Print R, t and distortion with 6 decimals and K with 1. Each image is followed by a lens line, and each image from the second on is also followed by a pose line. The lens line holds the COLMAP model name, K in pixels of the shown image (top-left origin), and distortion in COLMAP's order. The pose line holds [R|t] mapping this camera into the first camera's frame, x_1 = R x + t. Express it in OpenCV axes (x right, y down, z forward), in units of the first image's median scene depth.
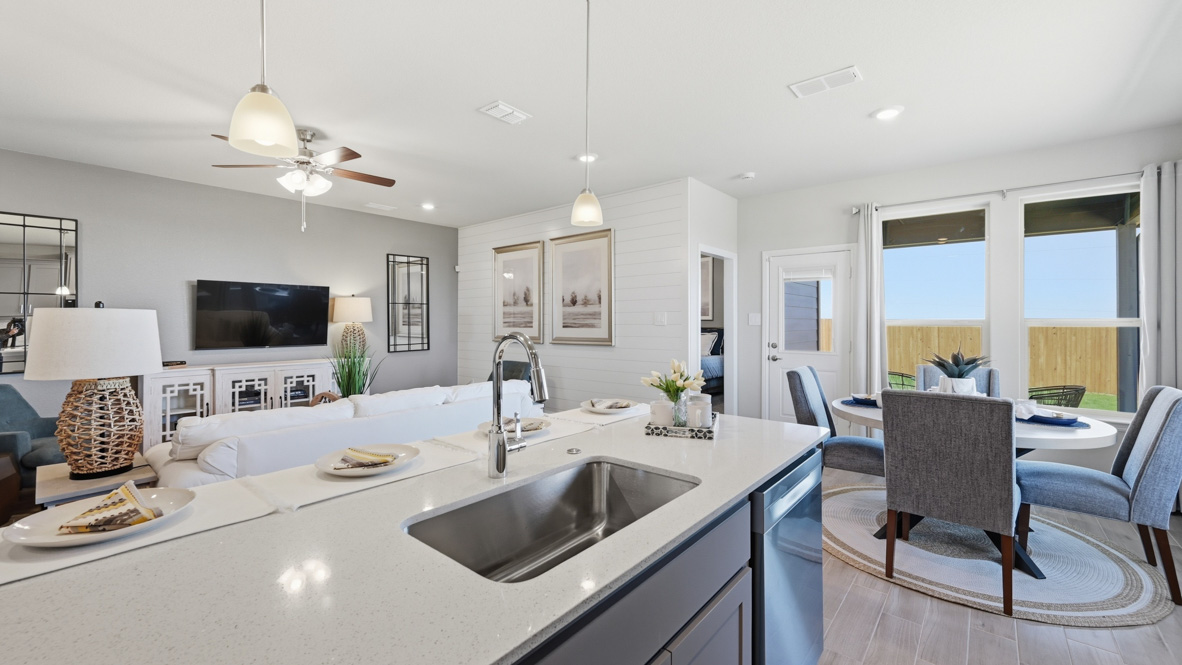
lens RADIAL K [[473.6, 0, 592.0], [0, 473.6, 321.4], [0, 0, 1]] dist [-0.002956, 0.001362]
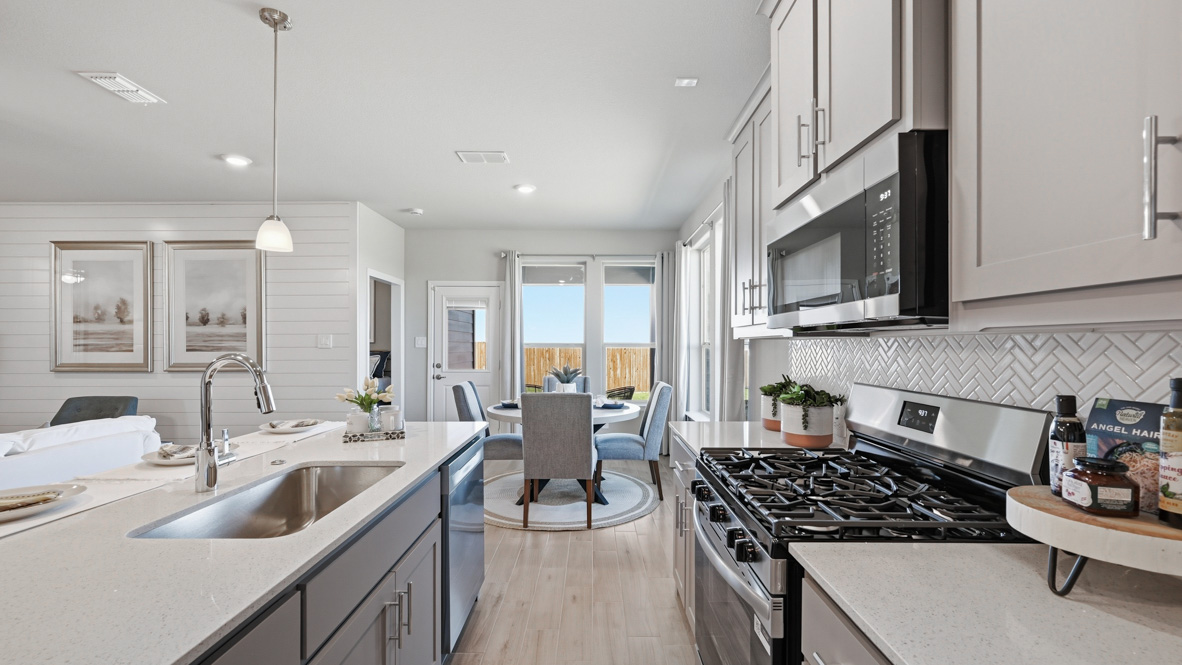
lens RADIAL K [[473.6, 0, 591.6], [0, 473.6, 340.4], [0, 0, 1]] dist [-0.002956, 0.001362]
pose [[0.767567, 0.006810, 0.640932, -0.101698], [-0.001799, 0.999963, -0.008471, -0.000482], [-0.640966, 0.005349, 0.767551, -0.168996]]
